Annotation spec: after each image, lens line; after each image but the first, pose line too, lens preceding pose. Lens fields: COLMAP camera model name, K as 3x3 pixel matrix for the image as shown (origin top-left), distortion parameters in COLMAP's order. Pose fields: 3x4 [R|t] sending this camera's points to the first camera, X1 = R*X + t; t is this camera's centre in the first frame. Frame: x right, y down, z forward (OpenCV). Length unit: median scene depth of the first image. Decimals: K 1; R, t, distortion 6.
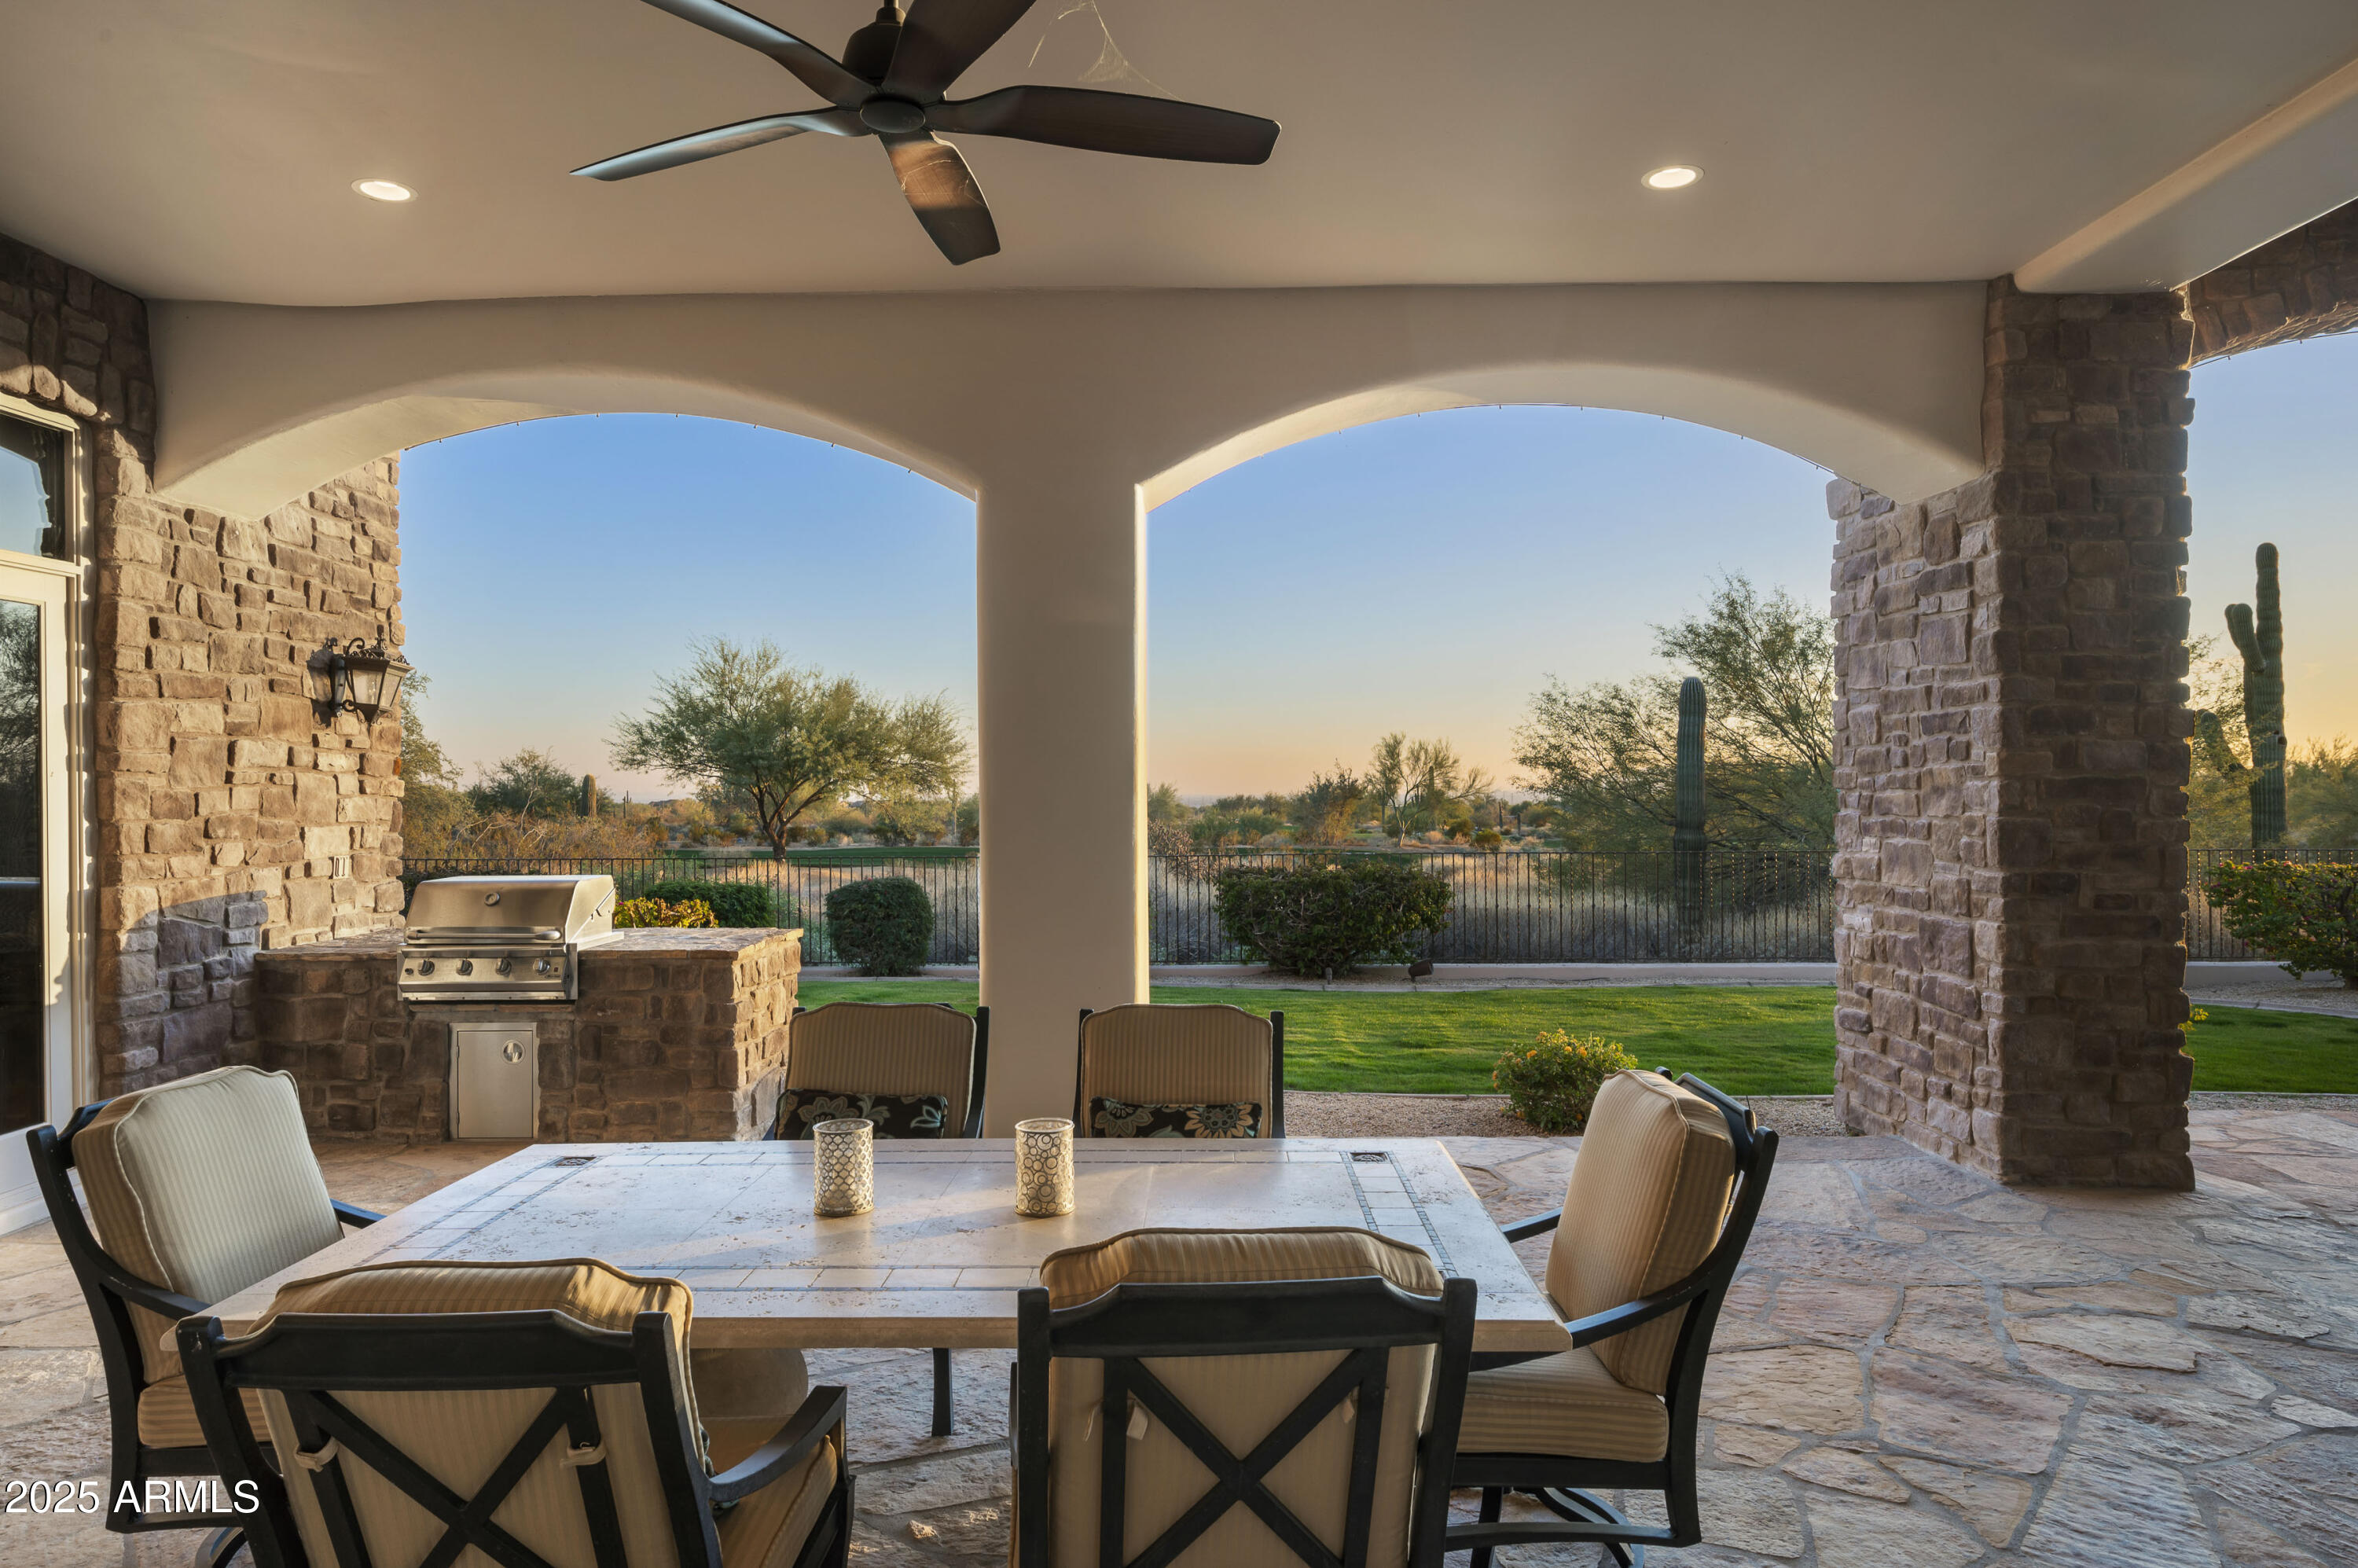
lens RADIAL K [[1389.2, 0, 1179.0], [0, 1389.2, 784.0], [0, 0, 1]] dist [-0.000652, 0.001429]
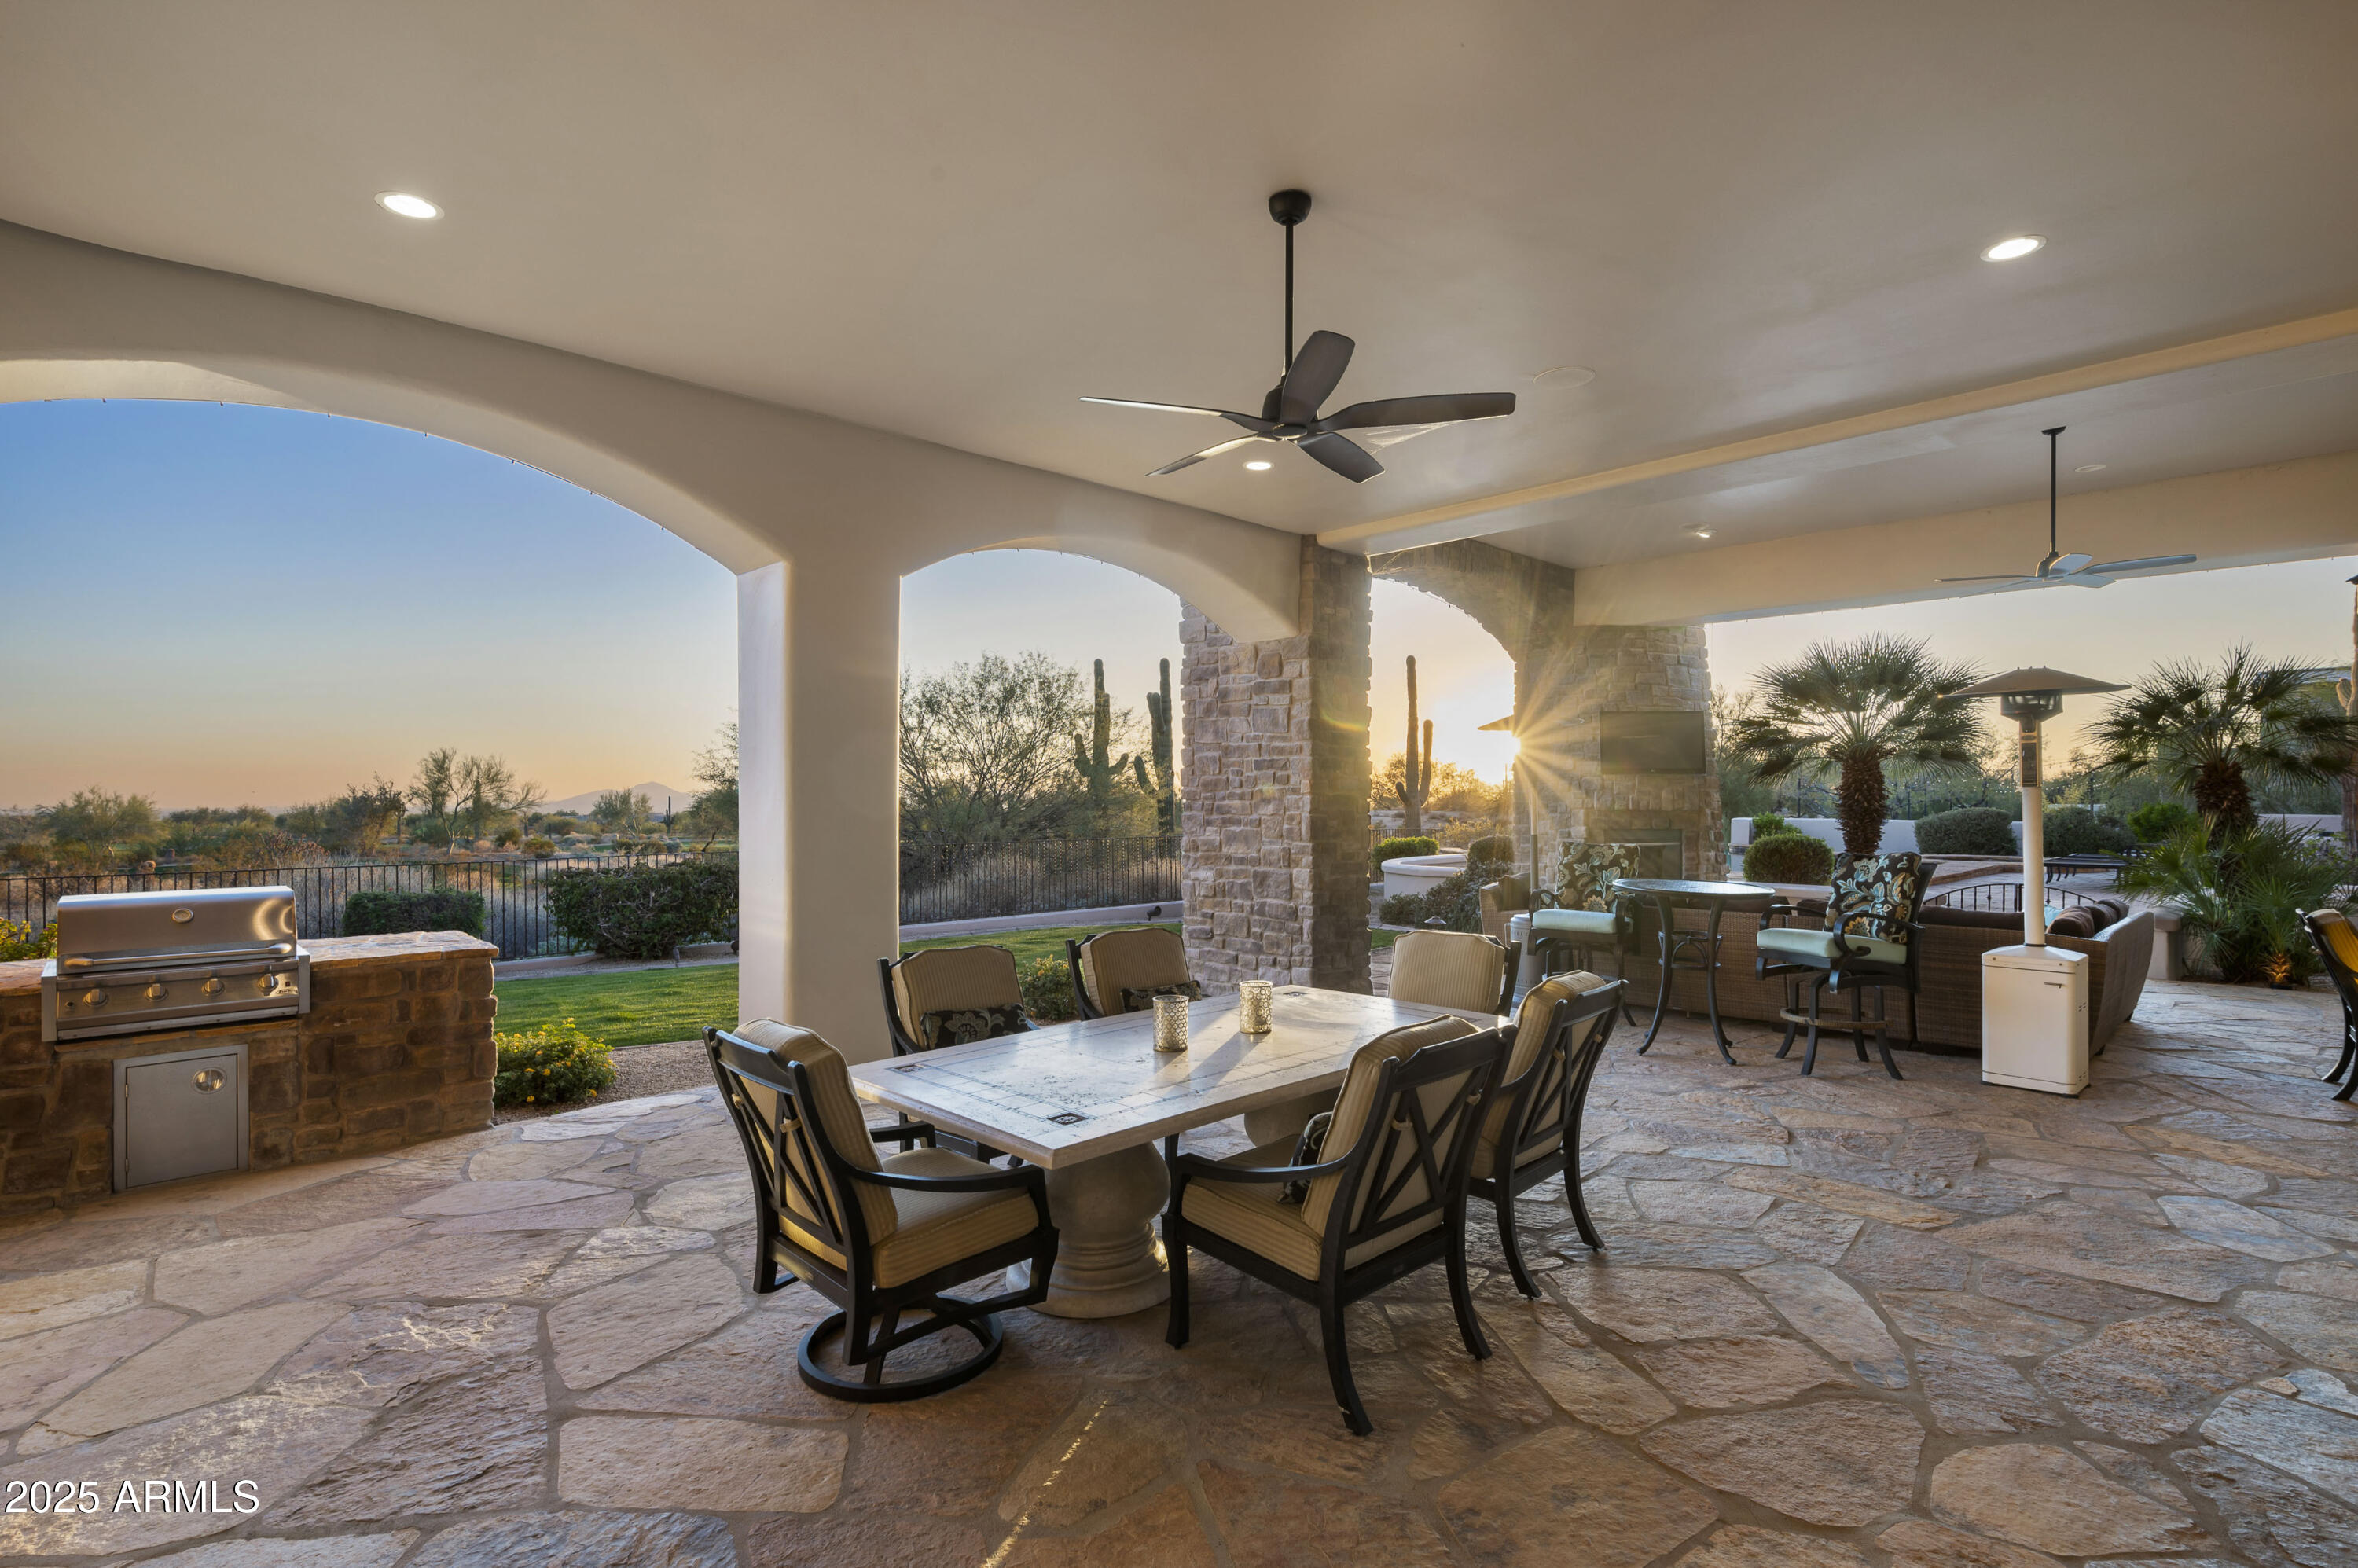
lens RADIAL K [[1108.1, 0, 1179.0], [0, 1108.1, 784.0], [0, 0, 1]] dist [0.001090, 0.000712]
pose [[0.716456, 0.012972, 0.697512, -0.538722], [-0.004178, 0.999889, -0.014304, 0.003934], [-0.697620, 0.007334, 0.716430, 0.020627]]
